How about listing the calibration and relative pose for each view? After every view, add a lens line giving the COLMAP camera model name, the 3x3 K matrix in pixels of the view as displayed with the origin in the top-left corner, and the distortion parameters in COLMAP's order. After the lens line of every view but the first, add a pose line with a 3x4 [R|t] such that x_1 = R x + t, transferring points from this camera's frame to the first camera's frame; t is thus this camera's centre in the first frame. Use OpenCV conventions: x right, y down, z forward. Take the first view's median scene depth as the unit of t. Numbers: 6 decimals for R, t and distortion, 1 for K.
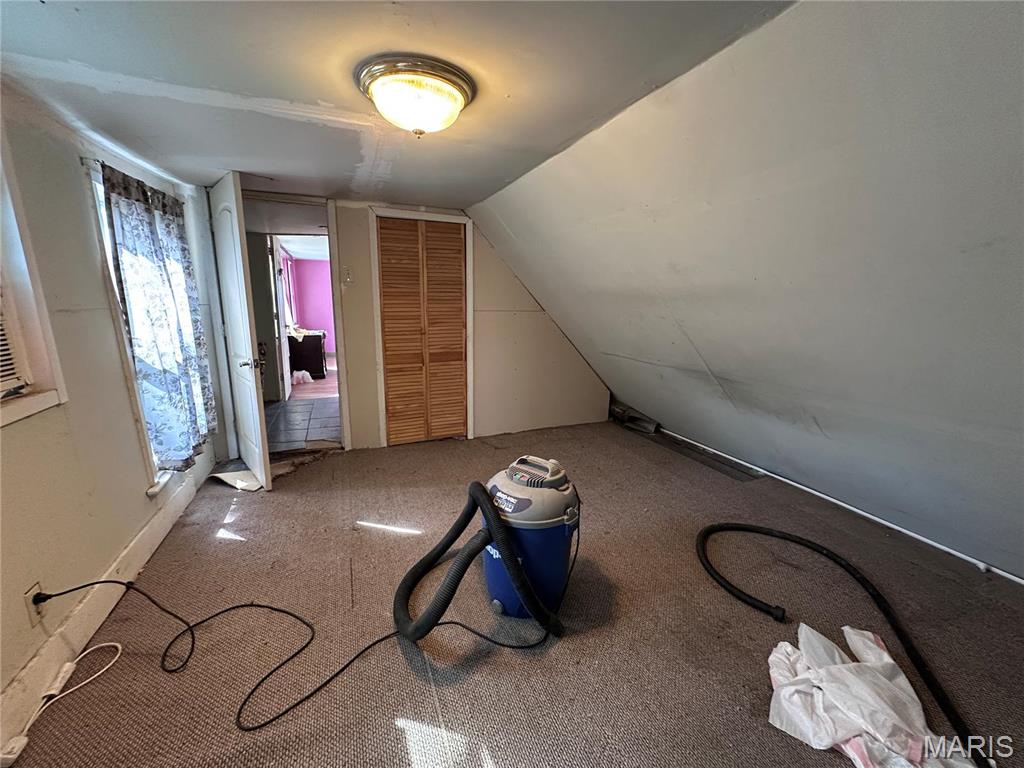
lens RADIAL K [[414.0, 0, 512.0], [0, 414.0, 384.0], [0, 0, 1]] dist [-0.001511, 0.000210]
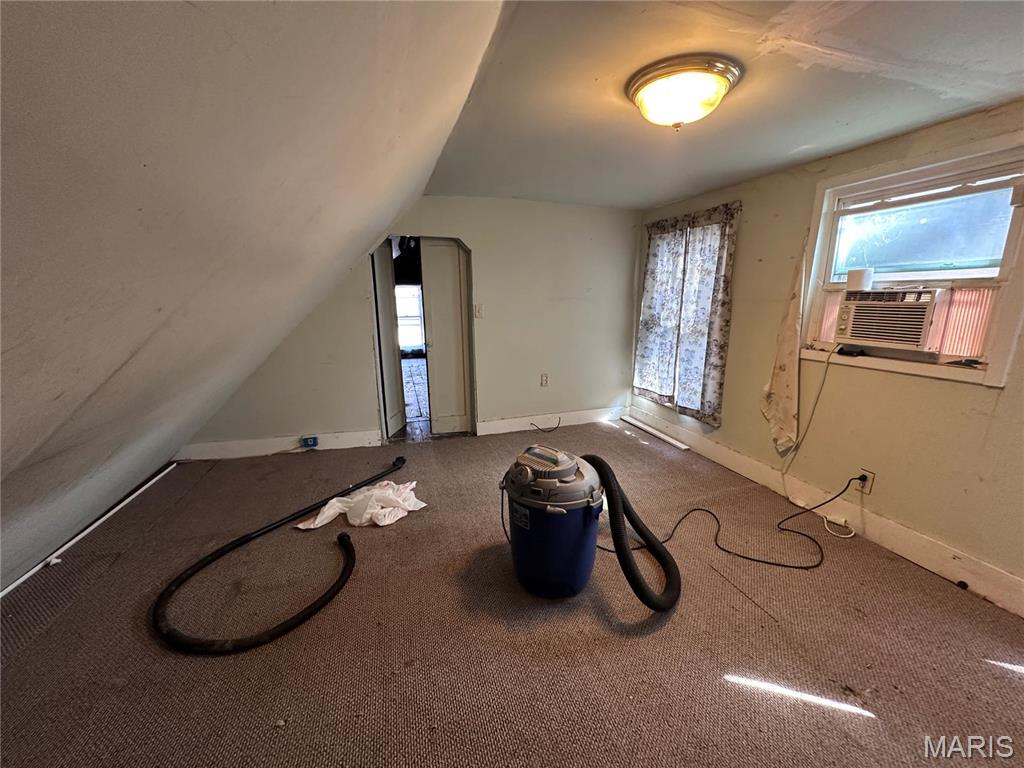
lens RADIAL K [[414.0, 0, 512.0], [0, 414.0, 384.0], [0, 0, 1]] dist [-0.001511, 0.000210]
pose [[-0.993607, -0.045304, 0.103407, 0.043396], [-0.000563, 0.917925, 0.396753, -0.289101], [-0.112895, 0.394158, -0.912082, 1.575030]]
